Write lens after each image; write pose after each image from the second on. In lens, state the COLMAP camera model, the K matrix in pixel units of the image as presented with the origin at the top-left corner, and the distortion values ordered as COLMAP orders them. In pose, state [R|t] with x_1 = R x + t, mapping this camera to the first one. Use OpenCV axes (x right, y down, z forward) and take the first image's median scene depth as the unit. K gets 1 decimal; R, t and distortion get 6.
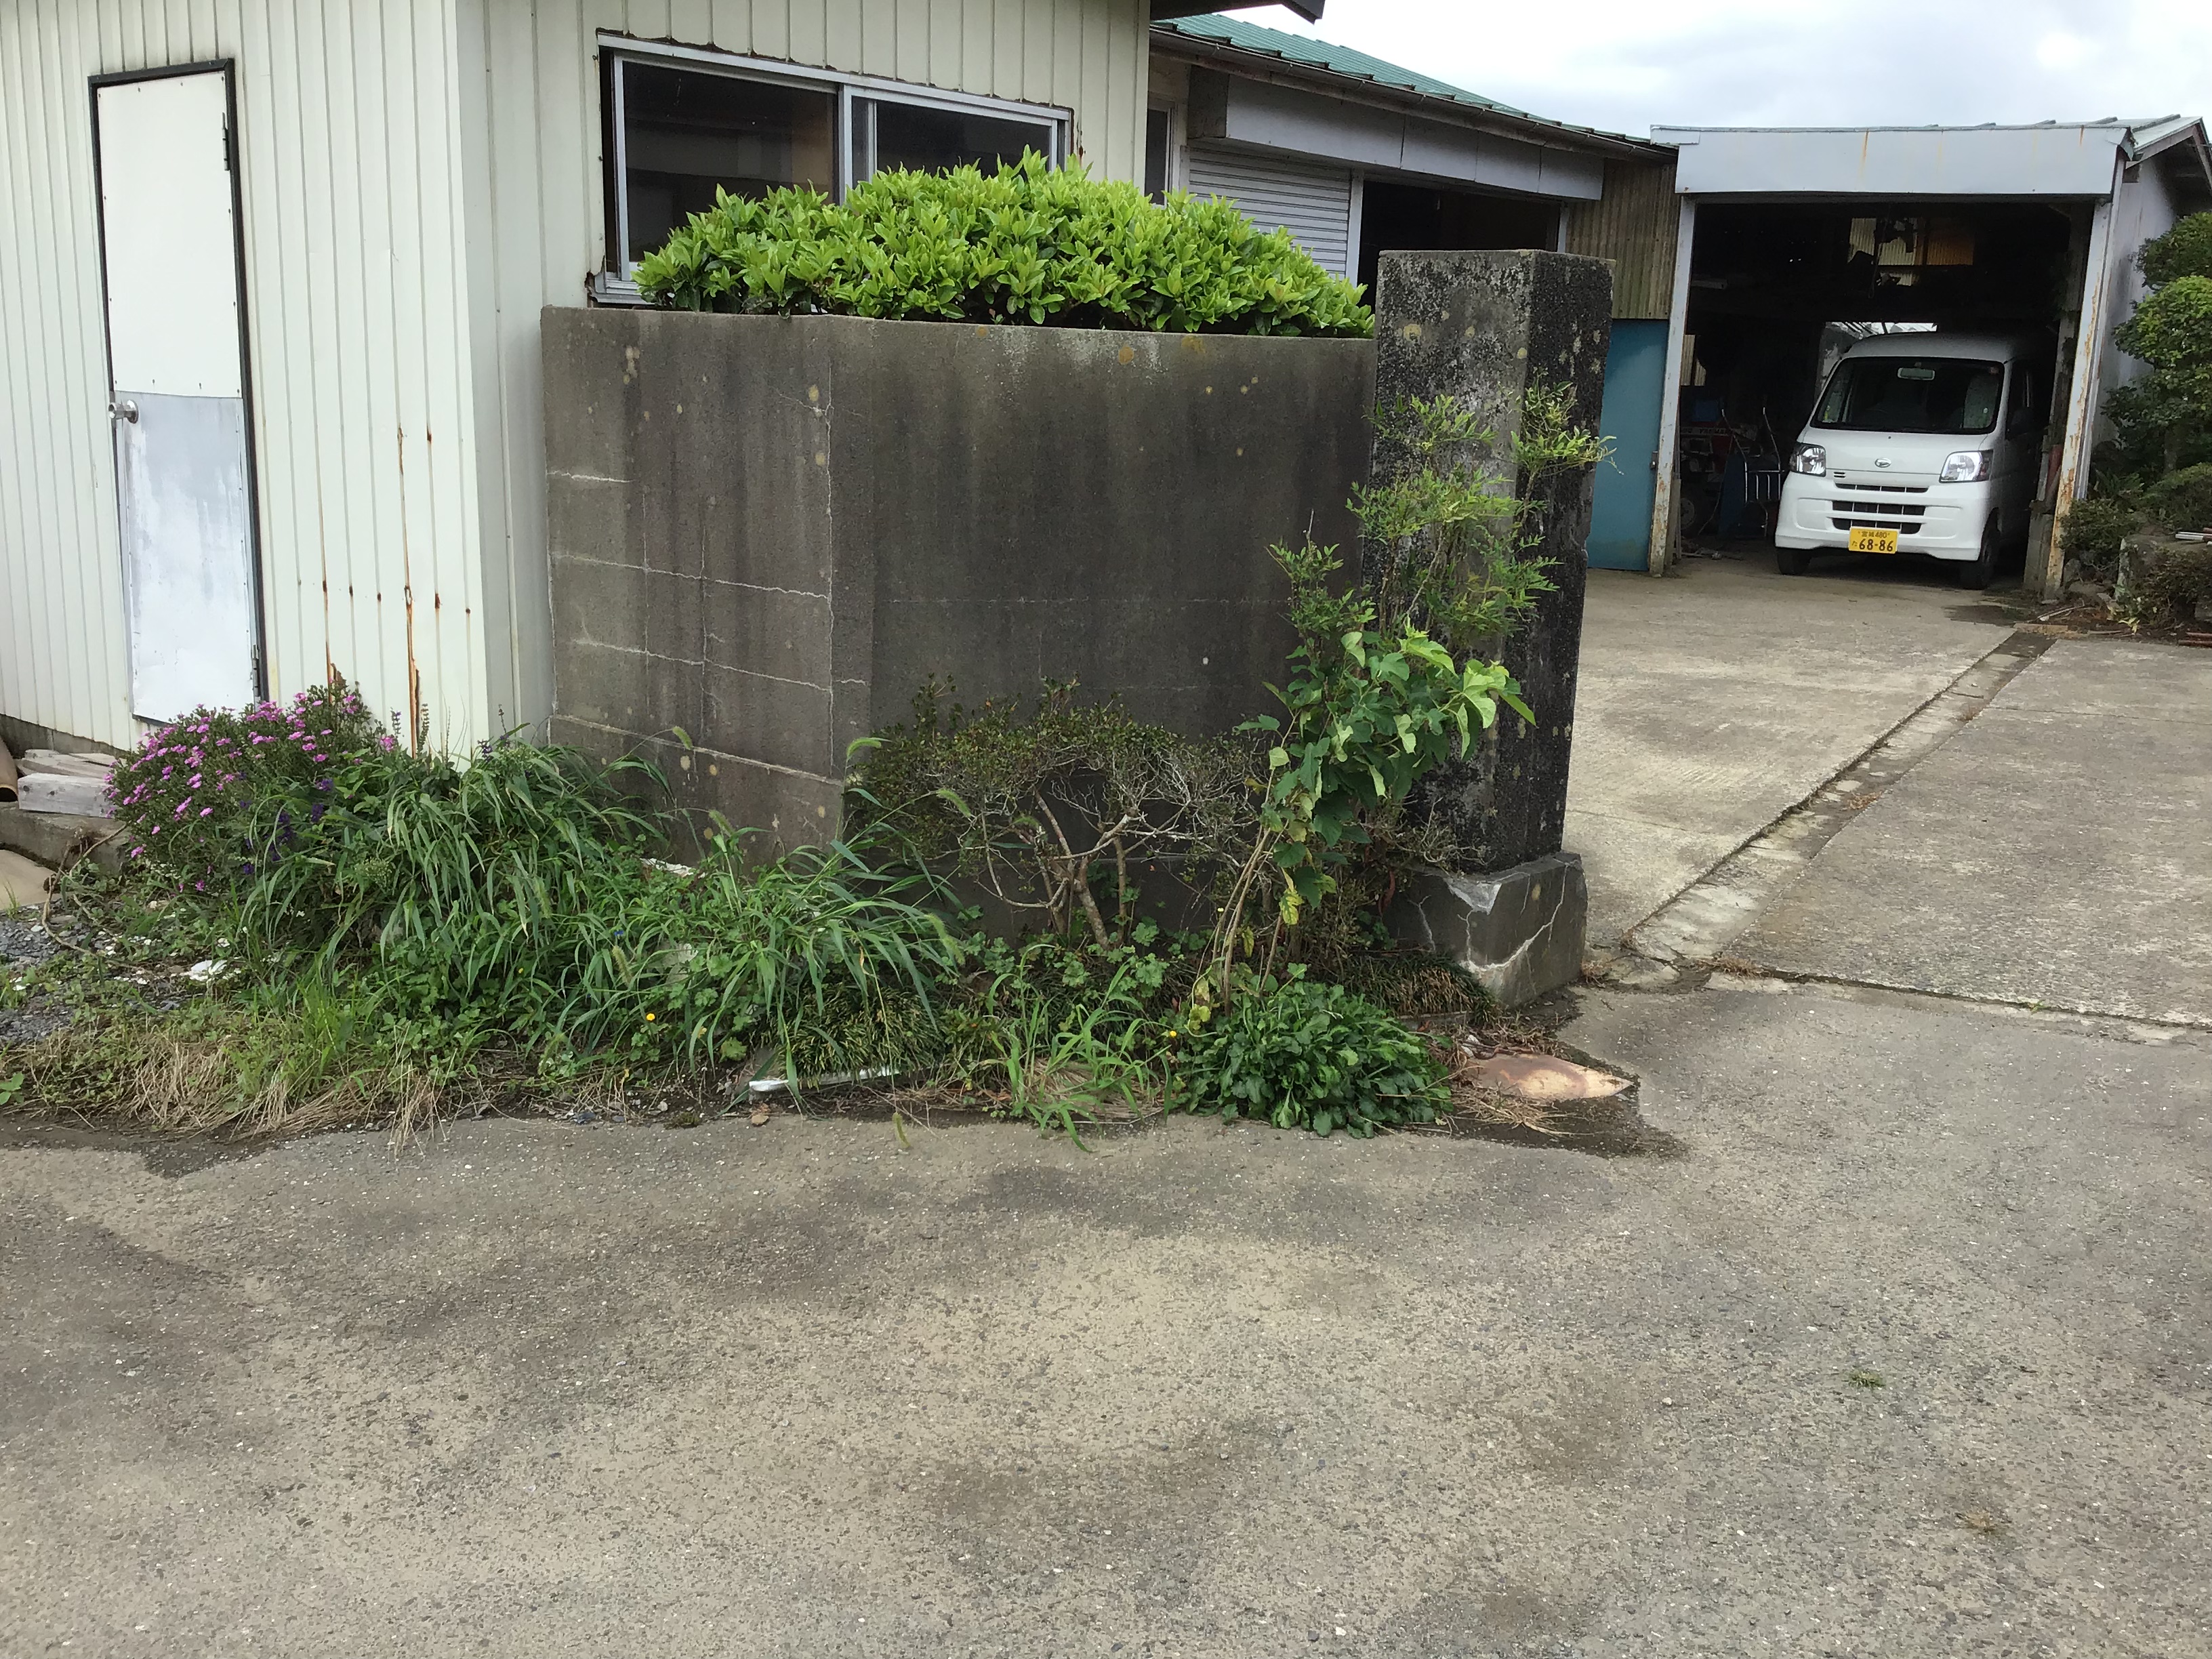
lens RADIAL K [[2030.4, 0, 1094.9], [0, 2030.4, 771.1], [0, 0, 1]] dist [0.117586, -0.247316]
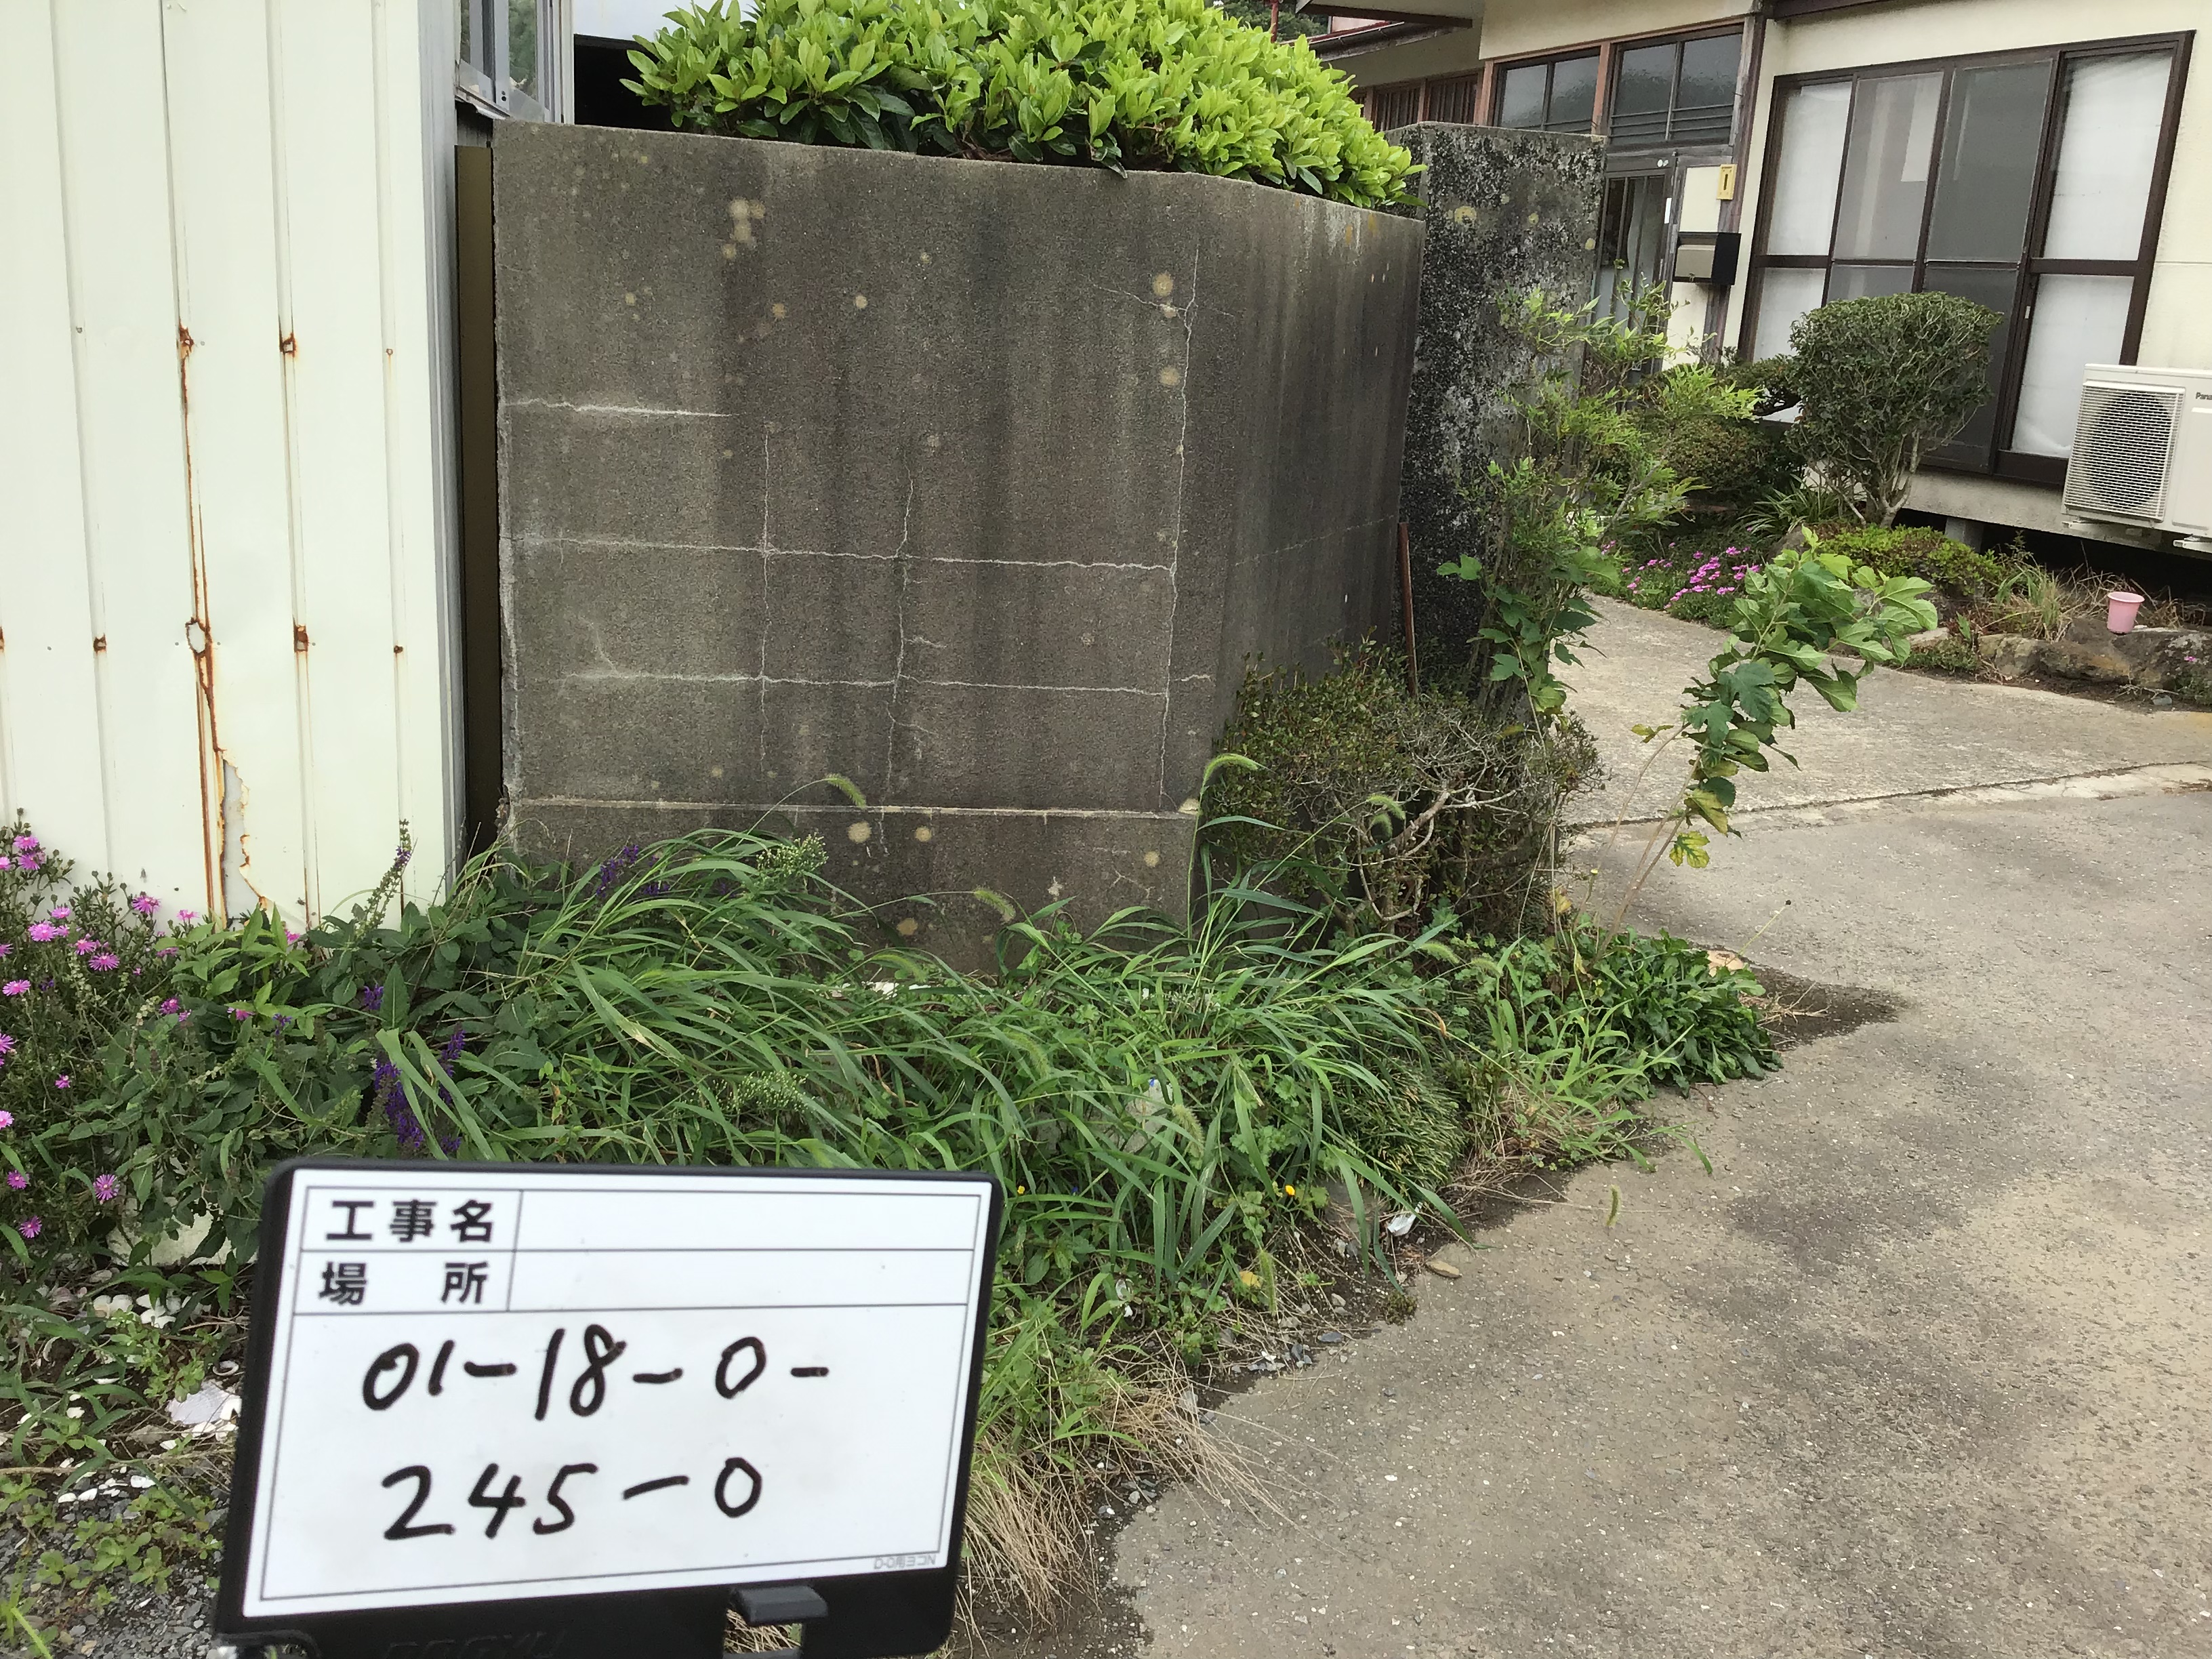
lens RADIAL K [[2030.4, 0, 1094.9], [0, 2030.4, 771.1], [0, 0, 1]] dist [0.117586, -0.247316]
pose [[0.644297, -0.172161, 0.745146, -0.693679], [0.112323, 0.985069, 0.130473, -0.110258], [-0.756482, -0.000367, 0.654014, 0.536290]]
